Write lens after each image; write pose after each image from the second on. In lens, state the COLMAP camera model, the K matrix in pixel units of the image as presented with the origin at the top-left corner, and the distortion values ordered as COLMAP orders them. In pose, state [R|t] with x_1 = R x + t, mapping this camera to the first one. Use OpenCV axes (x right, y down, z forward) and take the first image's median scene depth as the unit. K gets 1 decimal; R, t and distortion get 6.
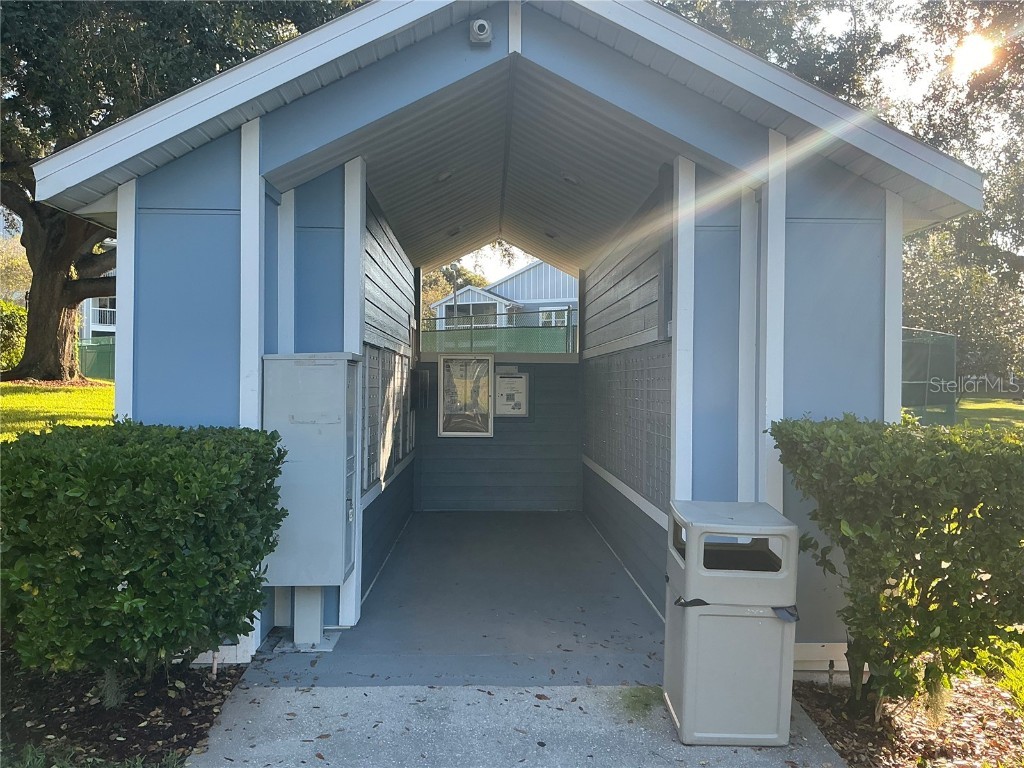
lens RADIAL K [[857.7, 0, 514.2], [0, 857.7, 380.8], [0, 0, 1]] dist [0.097947, -0.175950]
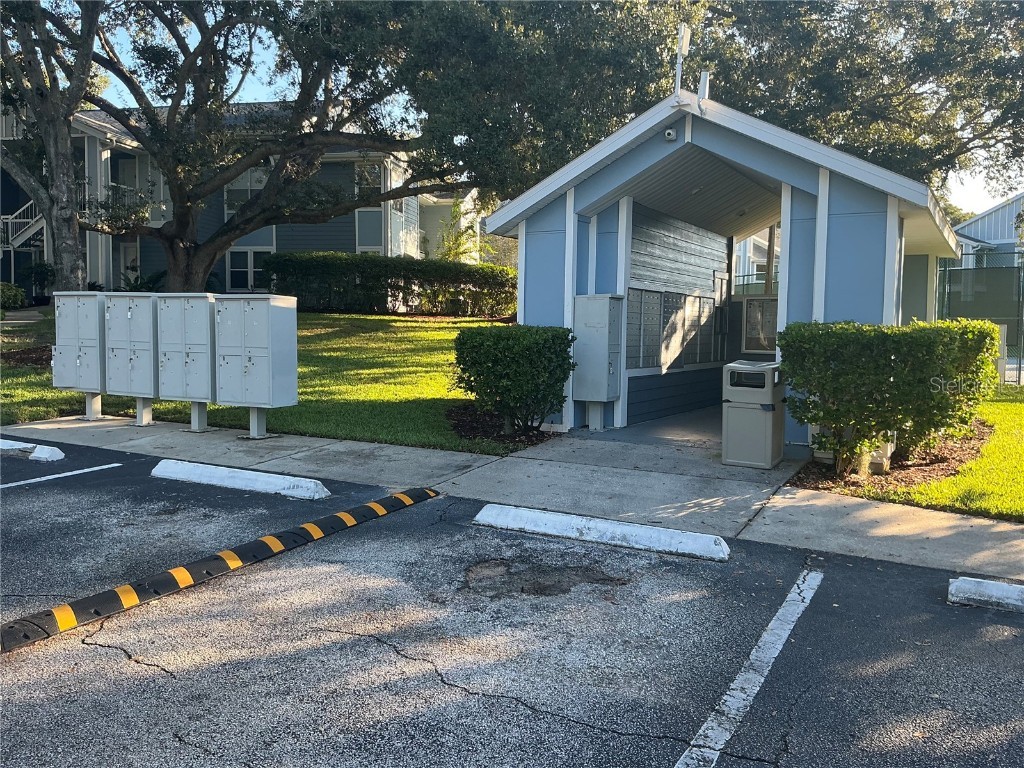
lens RADIAL K [[857.7, 0, 511.0], [0, 857.7, 384.2], [0, 0, 1]] dist [0.097947, -0.175950]
pose [[0.853232, 0.033343, -0.520465, 0.714783], [-0.002093, 0.998165, 0.060515, 0.062138], [0.521528, -0.050544, 0.851736, -0.956344]]
